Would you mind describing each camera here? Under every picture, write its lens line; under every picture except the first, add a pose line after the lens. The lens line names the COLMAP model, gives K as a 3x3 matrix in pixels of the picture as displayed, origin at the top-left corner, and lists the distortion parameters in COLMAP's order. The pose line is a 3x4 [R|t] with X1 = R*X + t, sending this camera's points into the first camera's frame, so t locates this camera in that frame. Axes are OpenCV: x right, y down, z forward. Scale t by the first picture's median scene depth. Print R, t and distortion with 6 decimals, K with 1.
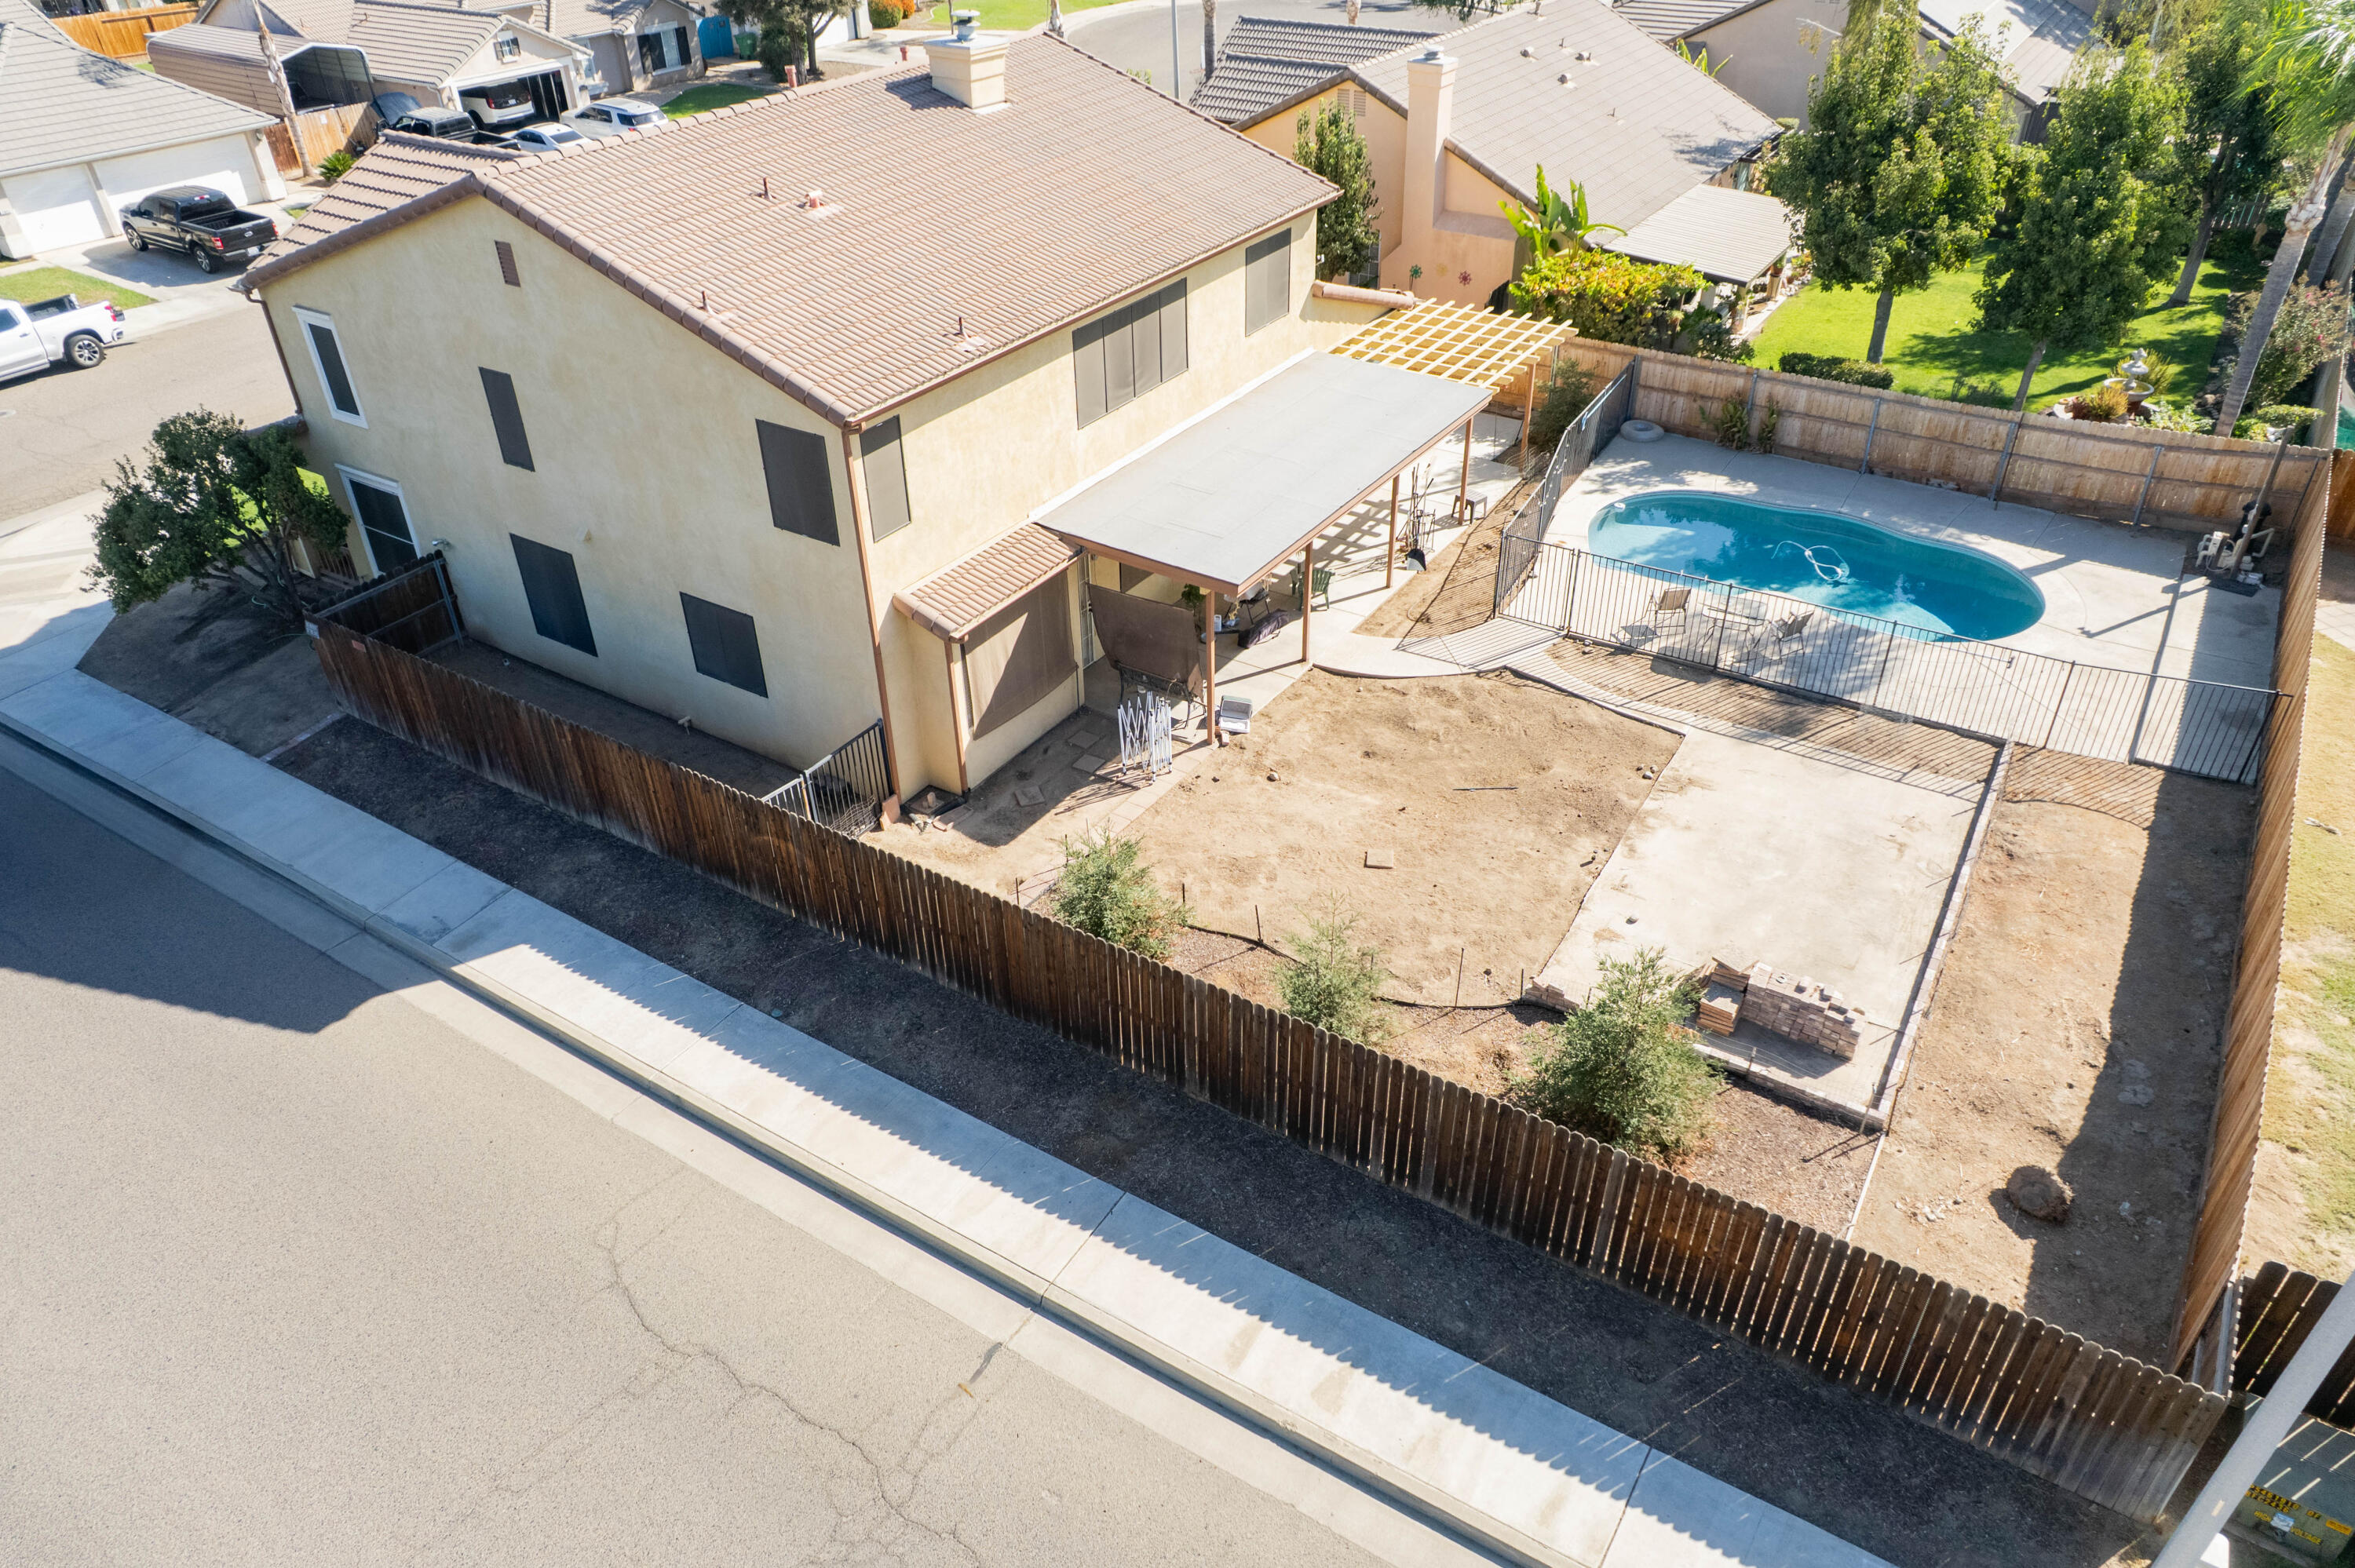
lens RADIAL K [[1559.6, 0, 1177.2], [0, 1559.6, 800.4], [0, 0, 1]] dist [-0.072286, 0.077948]
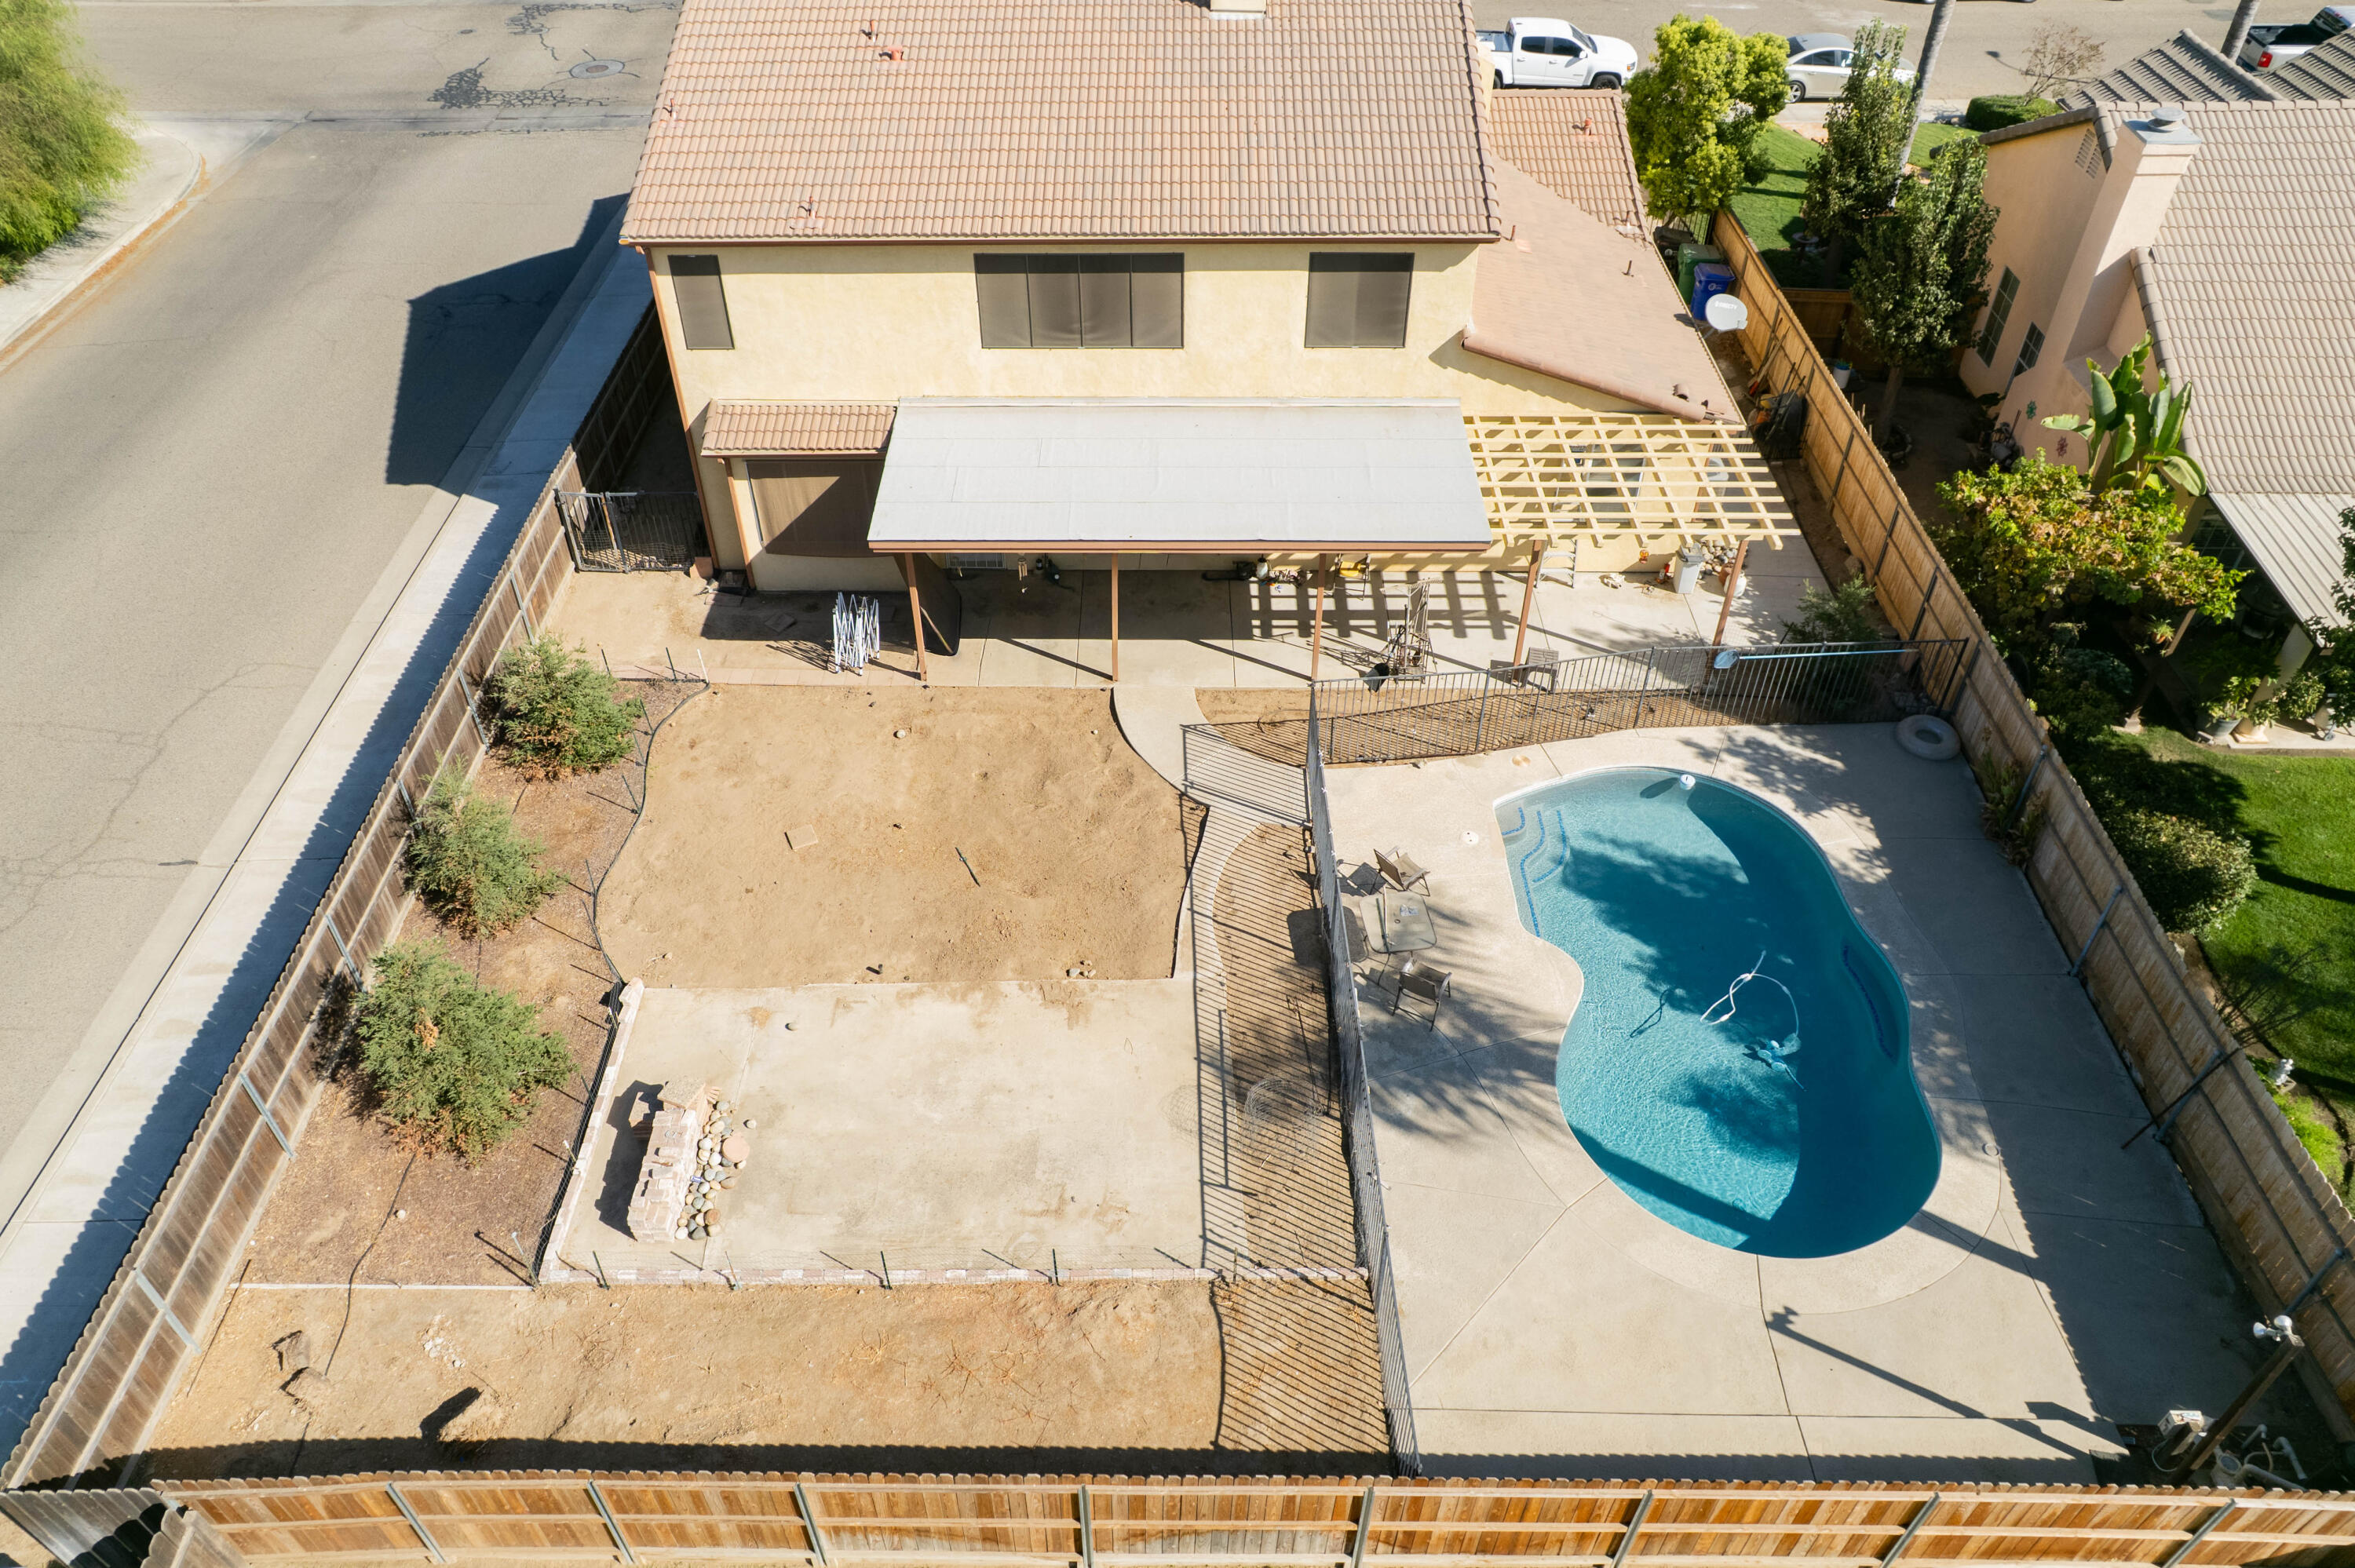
lens RADIAL K [[1589.7, 0, 1177.5], [0, 1589.7, 784.0], [0, 0, 1]] dist [-0.000464, 0.003262]
pose [[0.529581, 0.577273, -0.621530, 0.822407], [-0.484868, 0.807219, 0.336603, -0.425400], [0.696022, 0.123101, 0.707389, 0.391566]]
